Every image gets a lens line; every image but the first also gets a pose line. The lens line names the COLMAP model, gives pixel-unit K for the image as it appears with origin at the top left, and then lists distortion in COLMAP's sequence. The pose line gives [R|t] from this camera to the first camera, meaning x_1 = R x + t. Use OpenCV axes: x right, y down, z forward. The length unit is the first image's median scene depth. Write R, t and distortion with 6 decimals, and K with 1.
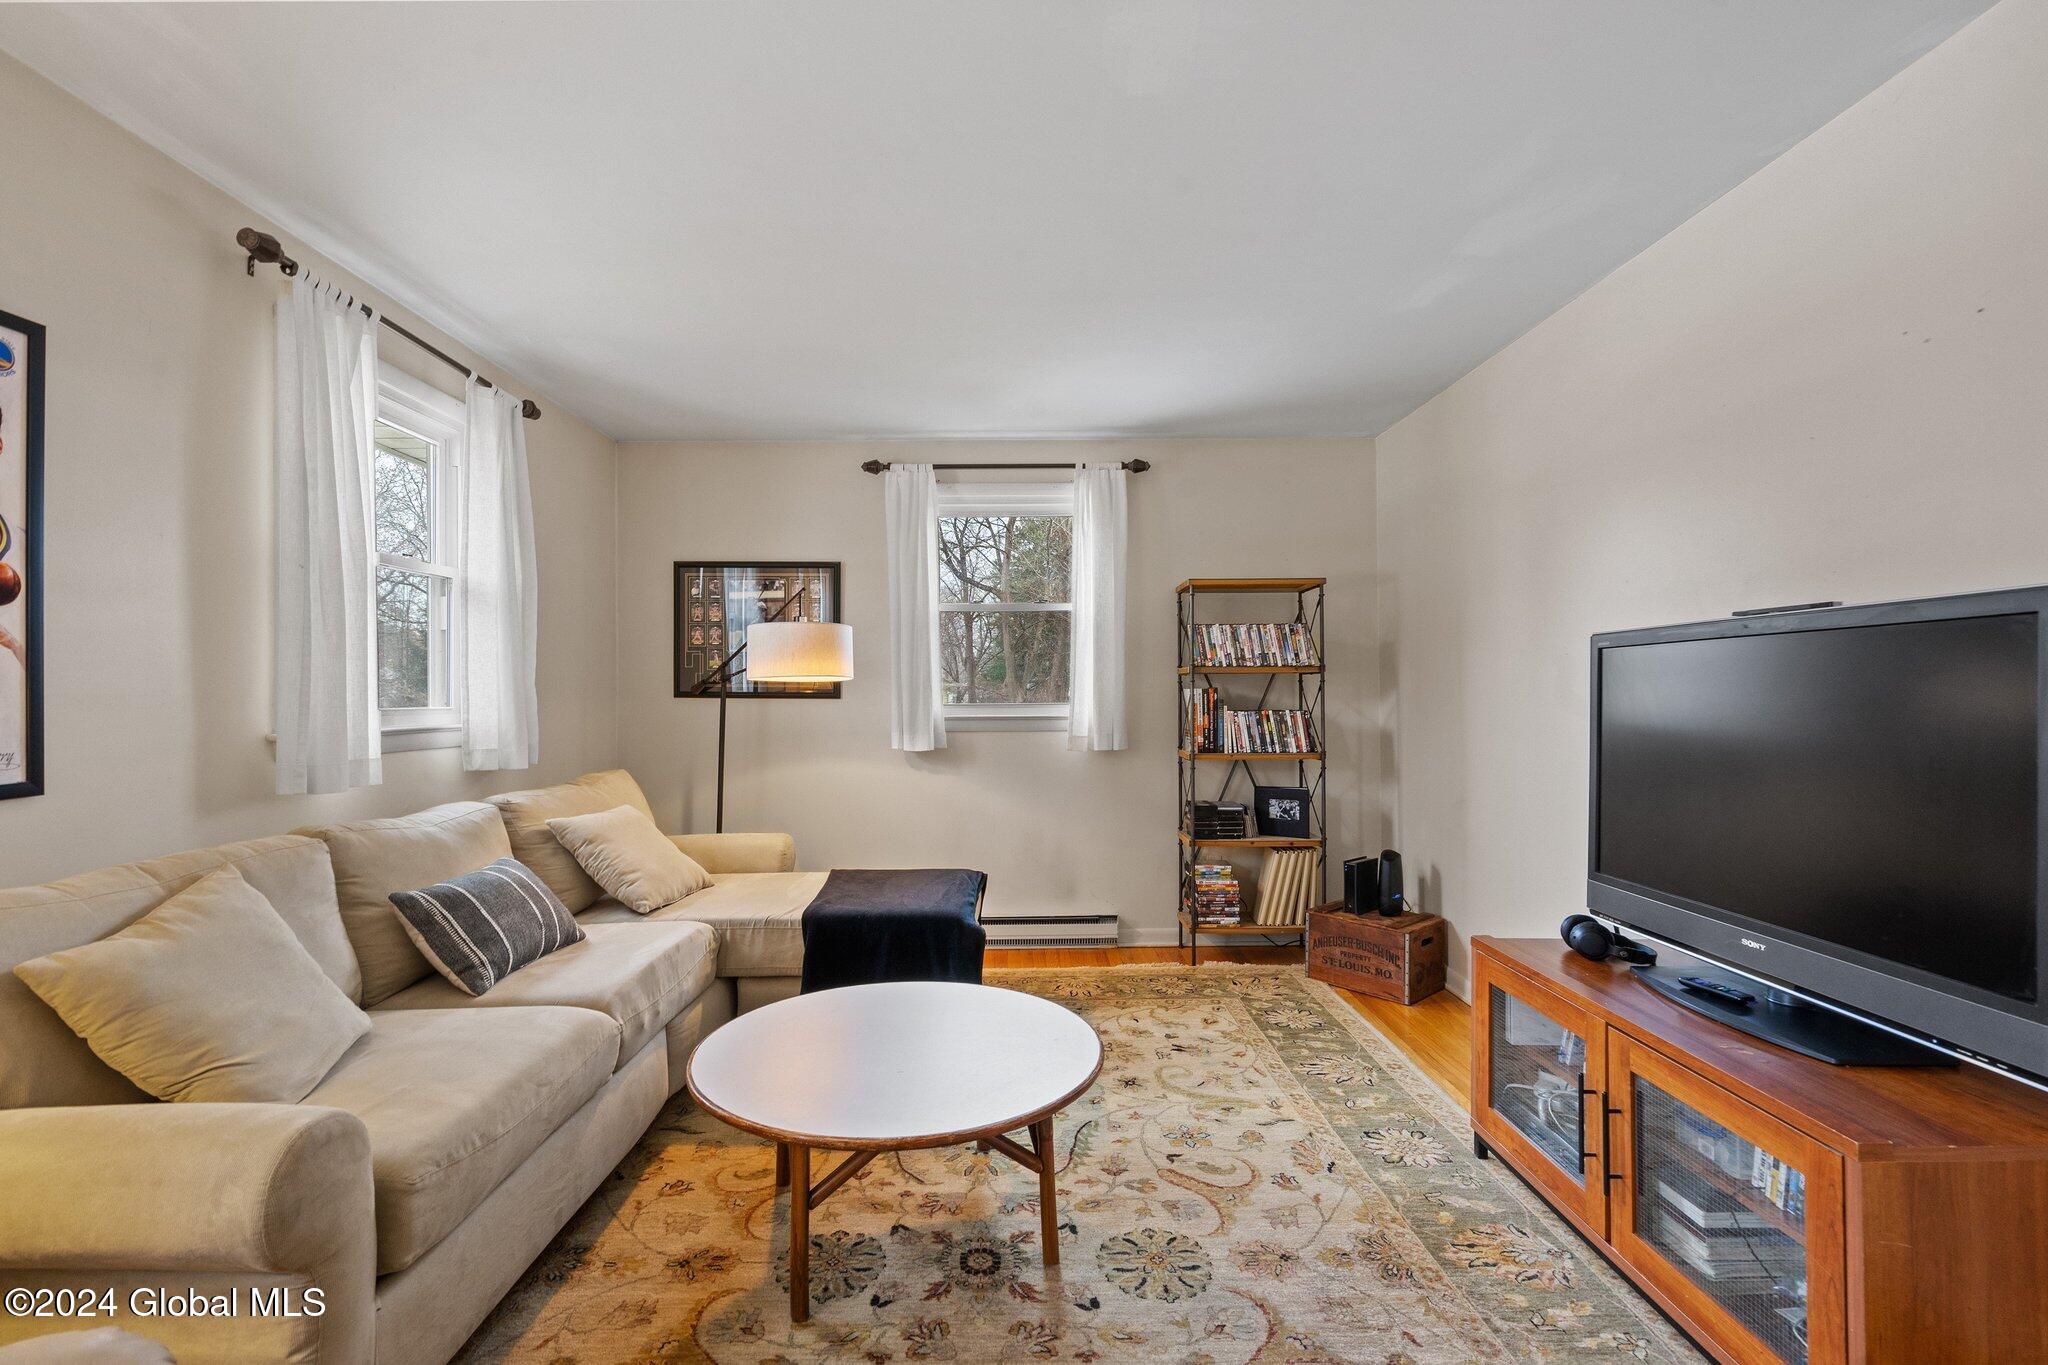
lens RADIAL K [[919.3, 0, 1028.5], [0, 919.3, 686.1], [0, 0, 1]] dist [-0.007451, 0.003141]
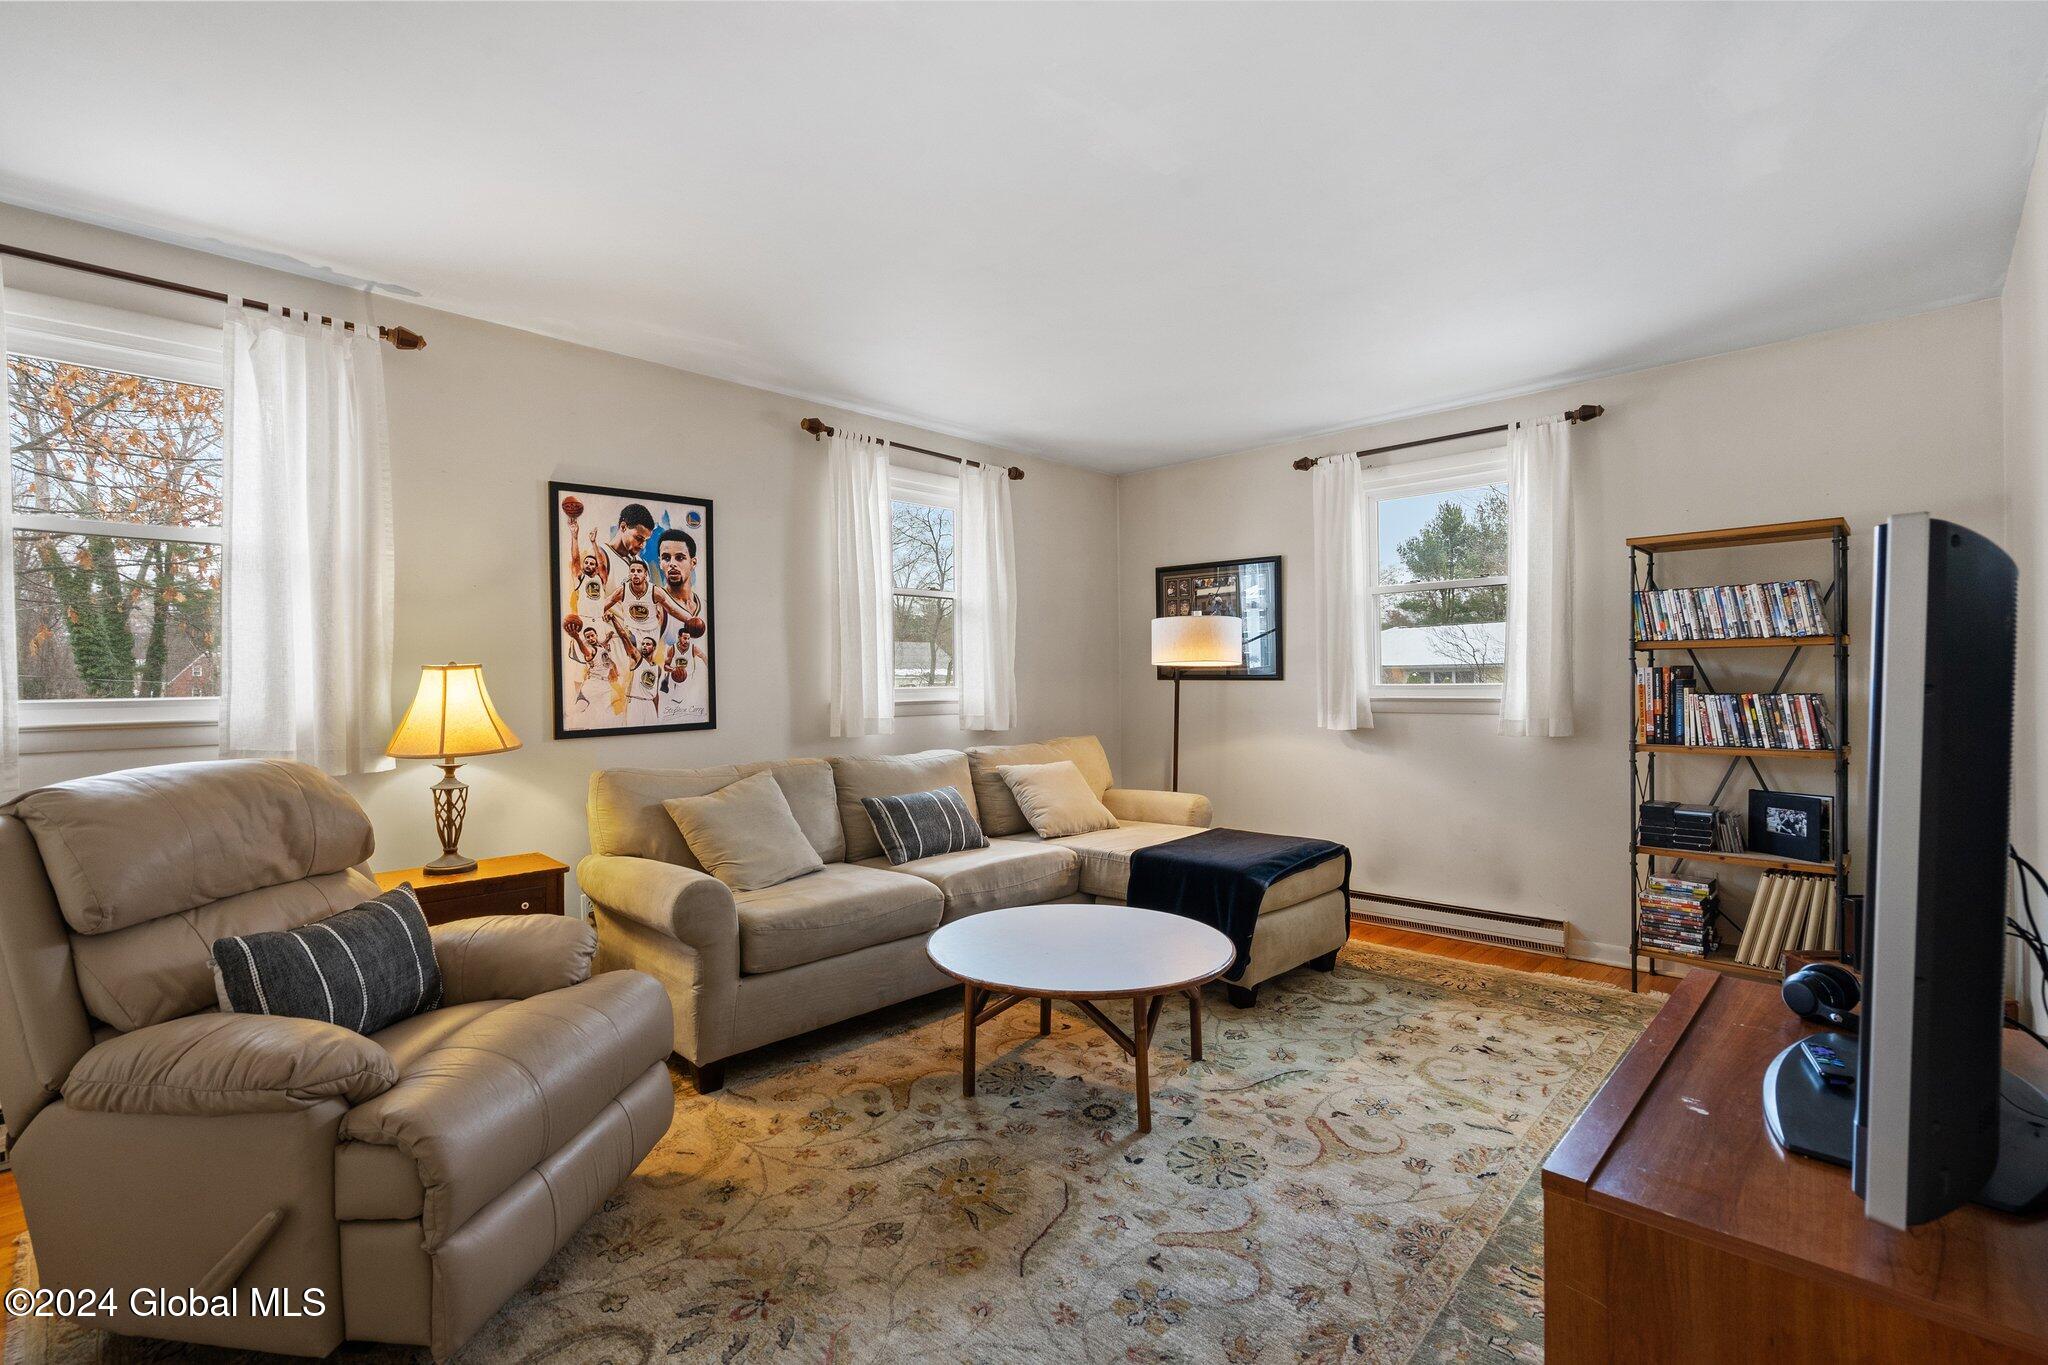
lens RADIAL K [[919.3, 0, 1025.1], [0, 919.3, 688.5], [0, 0, 1]] dist [-0.007451, 0.003141]
pose [[0.720292, 0.003795, -0.693660, 0.375990], [0.012346, 0.999757, 0.018290, -0.000483], [0.693561, -0.021738, 0.720070, -0.000725]]
